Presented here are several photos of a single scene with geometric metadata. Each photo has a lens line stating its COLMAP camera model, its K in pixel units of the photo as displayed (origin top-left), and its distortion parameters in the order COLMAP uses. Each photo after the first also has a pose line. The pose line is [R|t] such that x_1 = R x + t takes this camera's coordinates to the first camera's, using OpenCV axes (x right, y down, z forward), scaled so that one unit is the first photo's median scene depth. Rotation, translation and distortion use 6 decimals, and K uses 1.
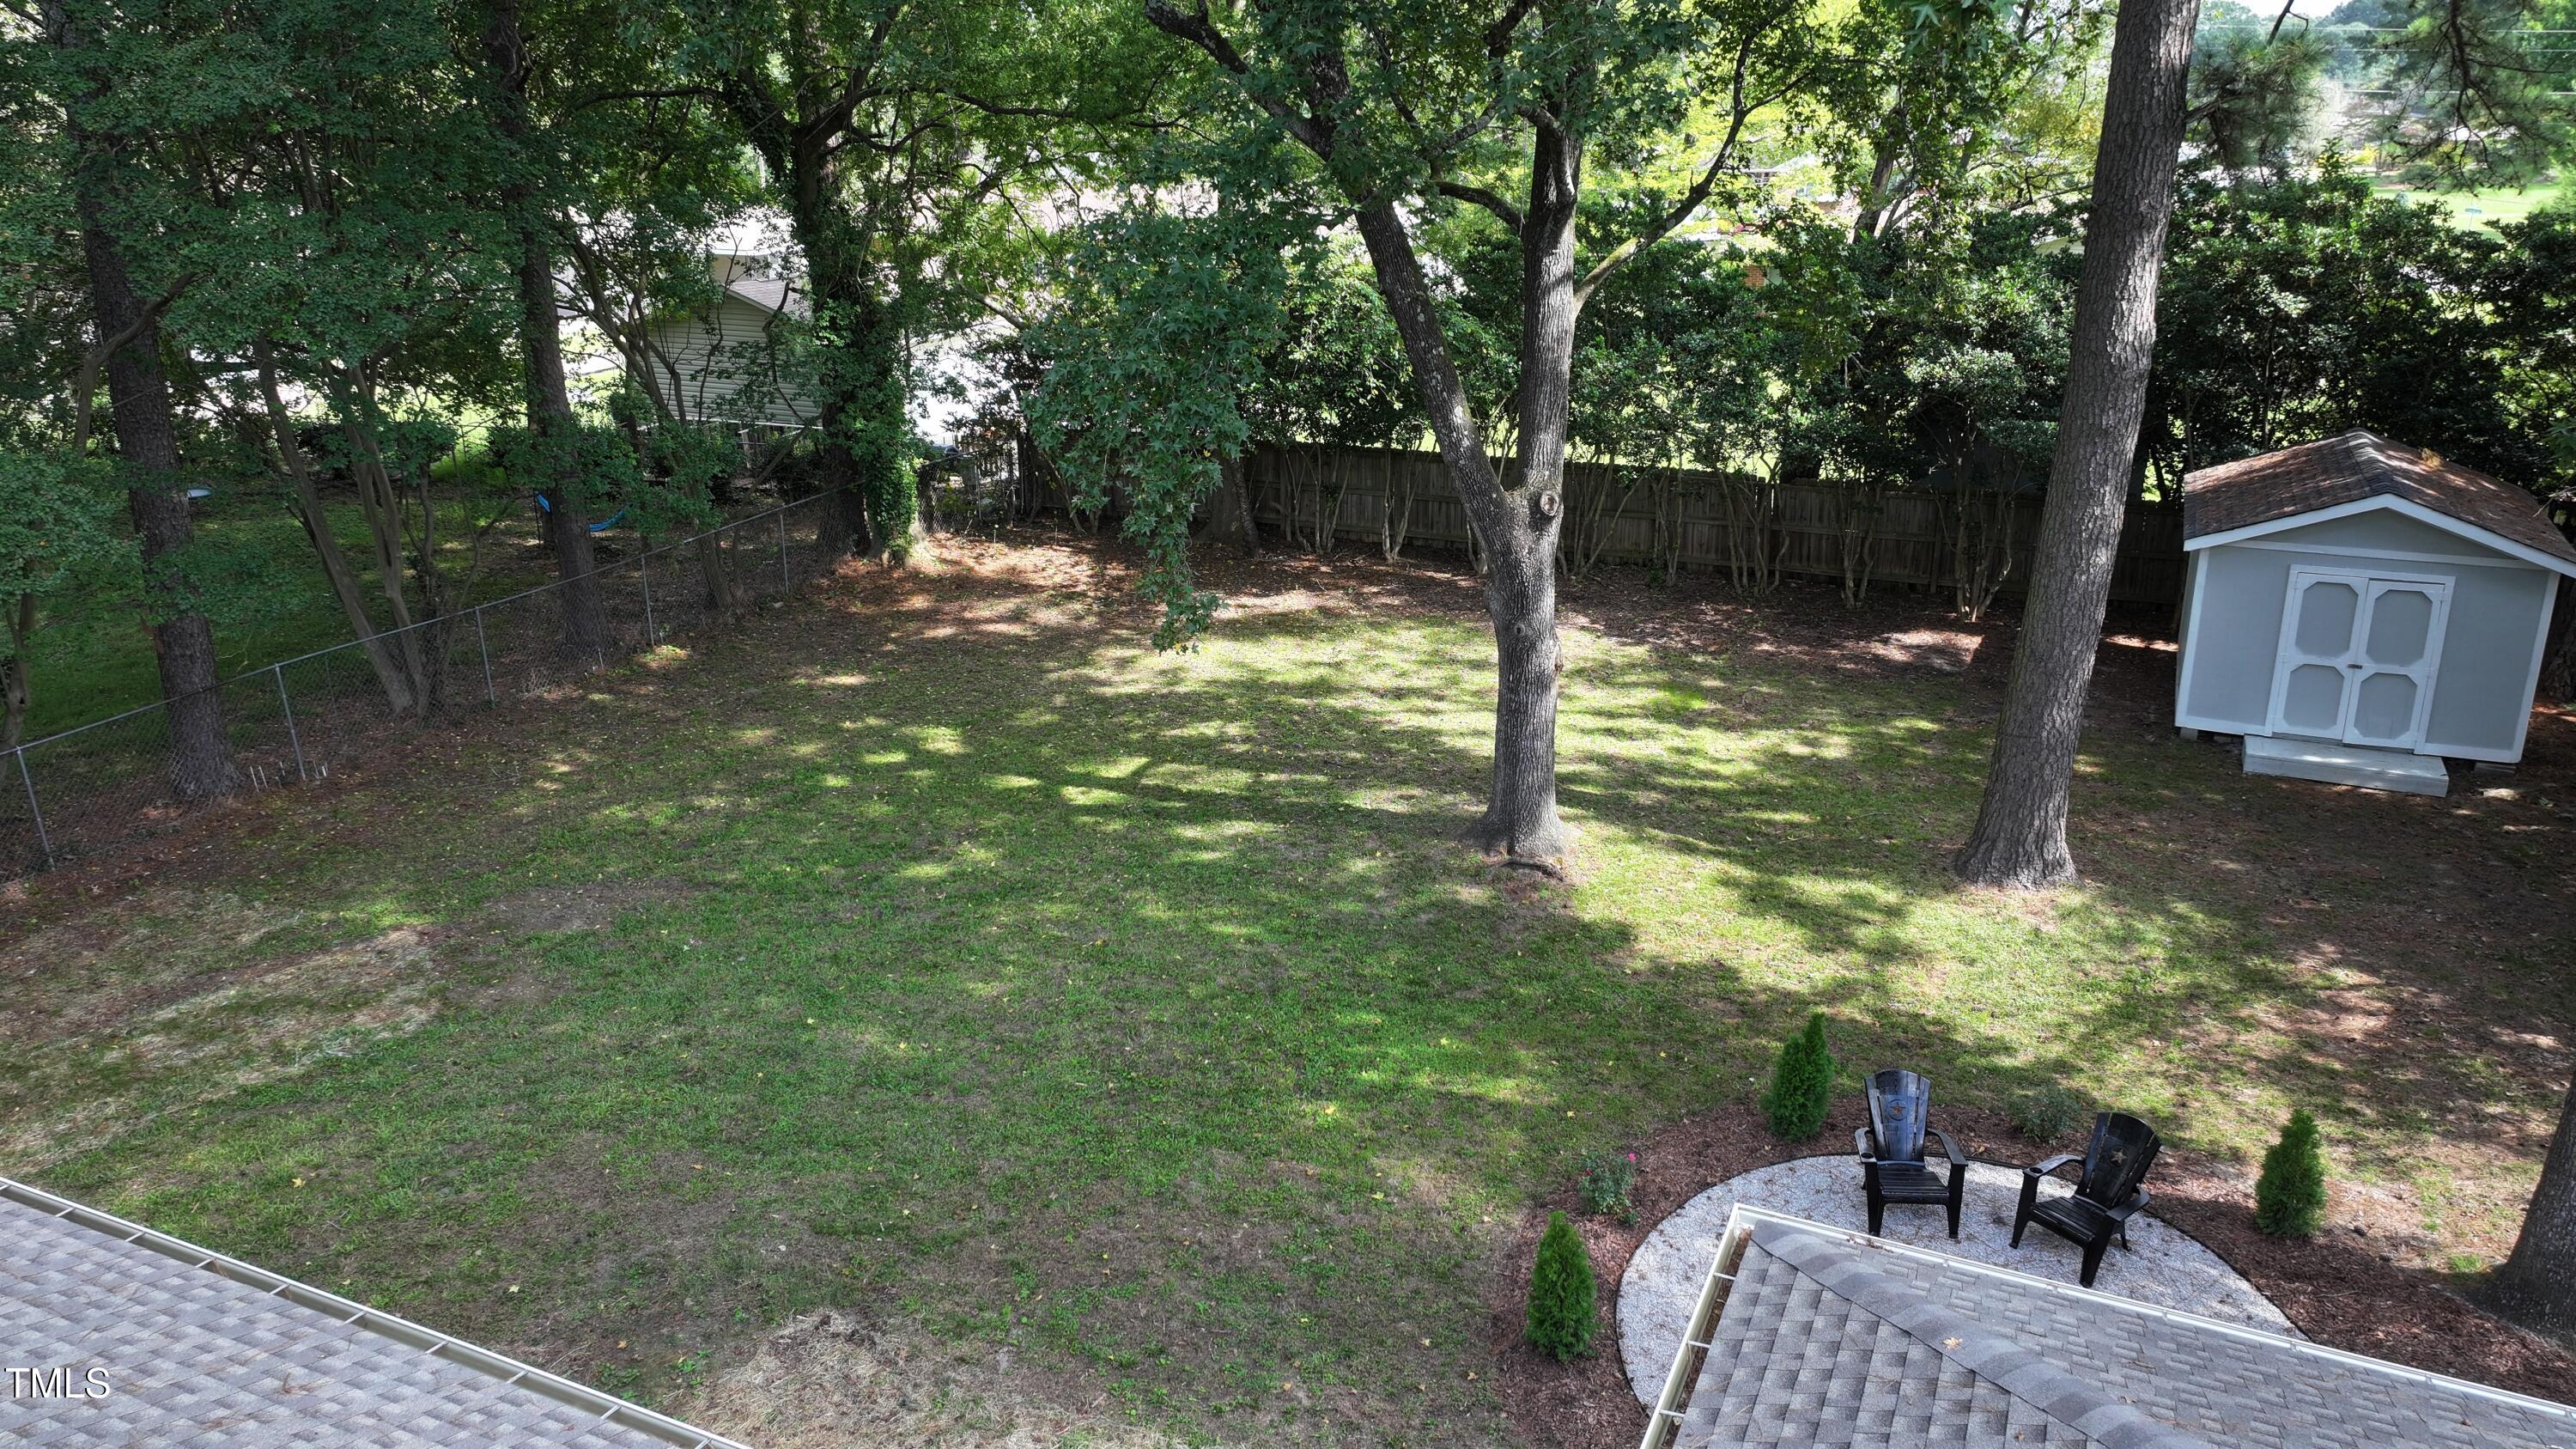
lens RADIAL K [[1821.1, 0, 1291.6], [0, 1821.1, 721.3], [0, 0, 1]] dist [-0.002931, 0.017801]
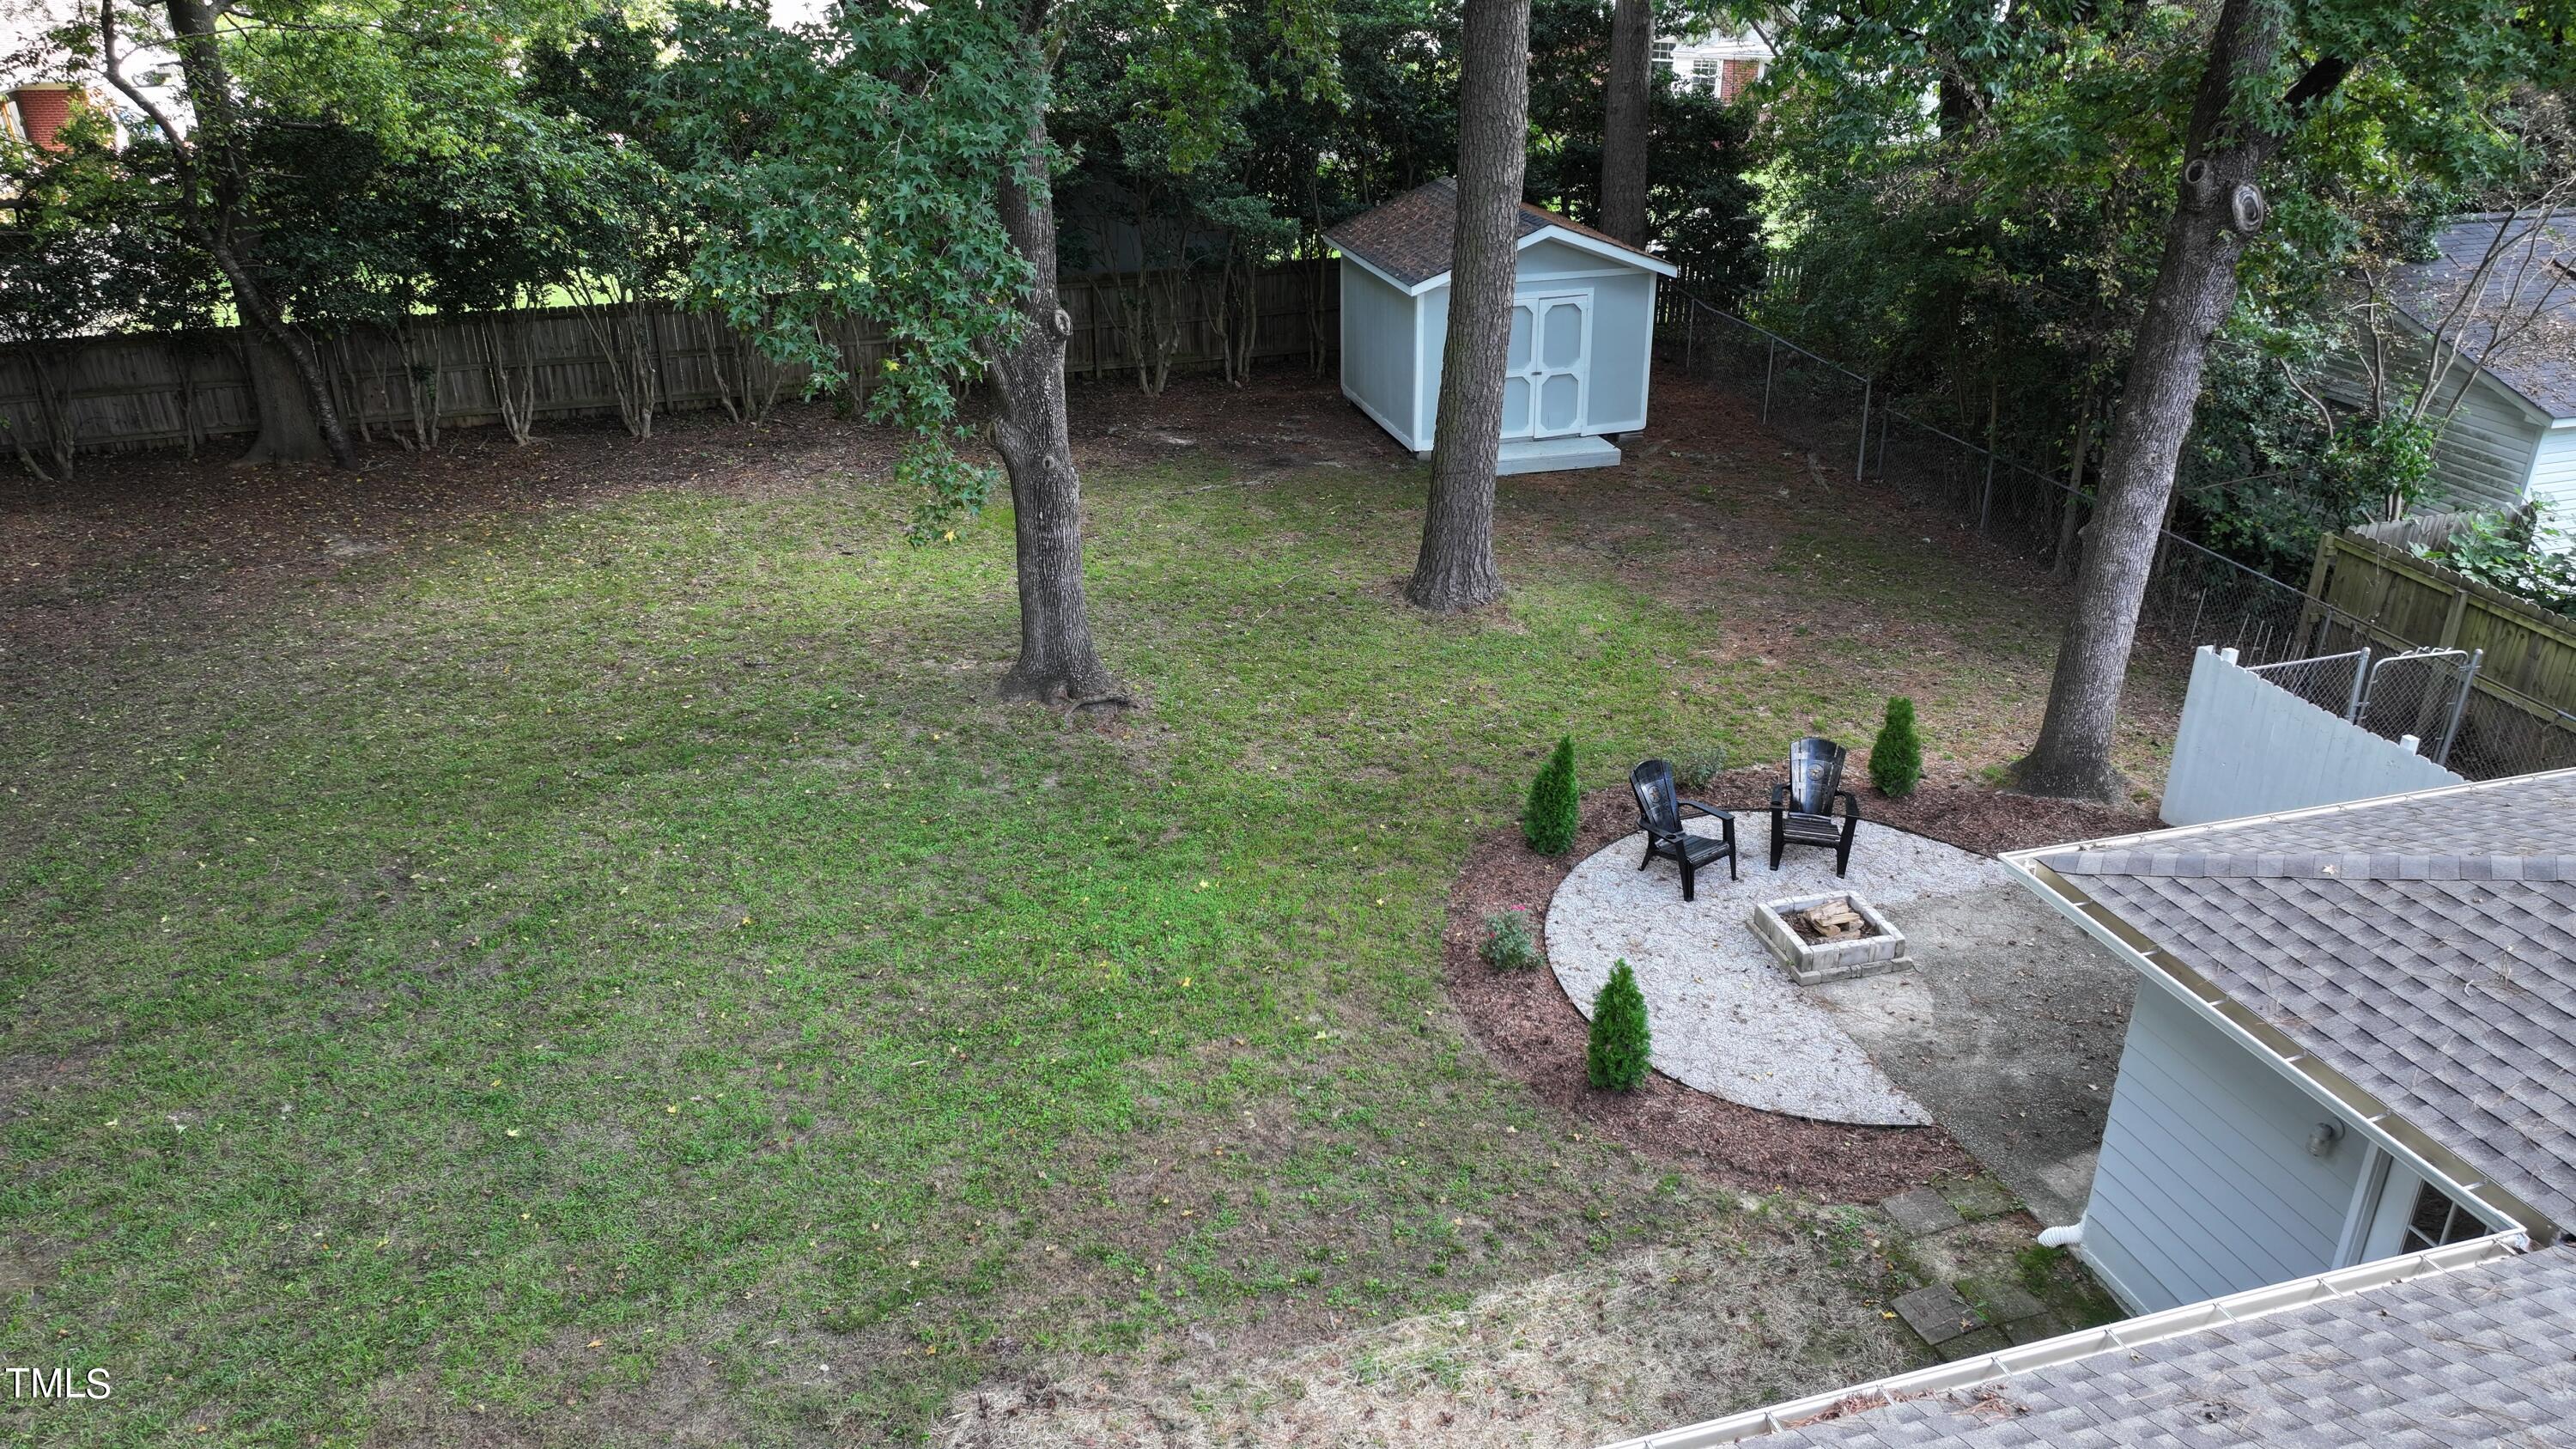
lens RADIAL K [[1821.1, 0, 1284.2], [0, 1821.1, 729.7], [0, 0, 1]] dist [-0.002931, 0.017801]
pose [[0.755241, -0.273099, 0.595843, -0.363755], [0.211730, 0.961977, 0.172542, -0.051754], [-0.620308, -0.004153, 0.784347, 0.173031]]
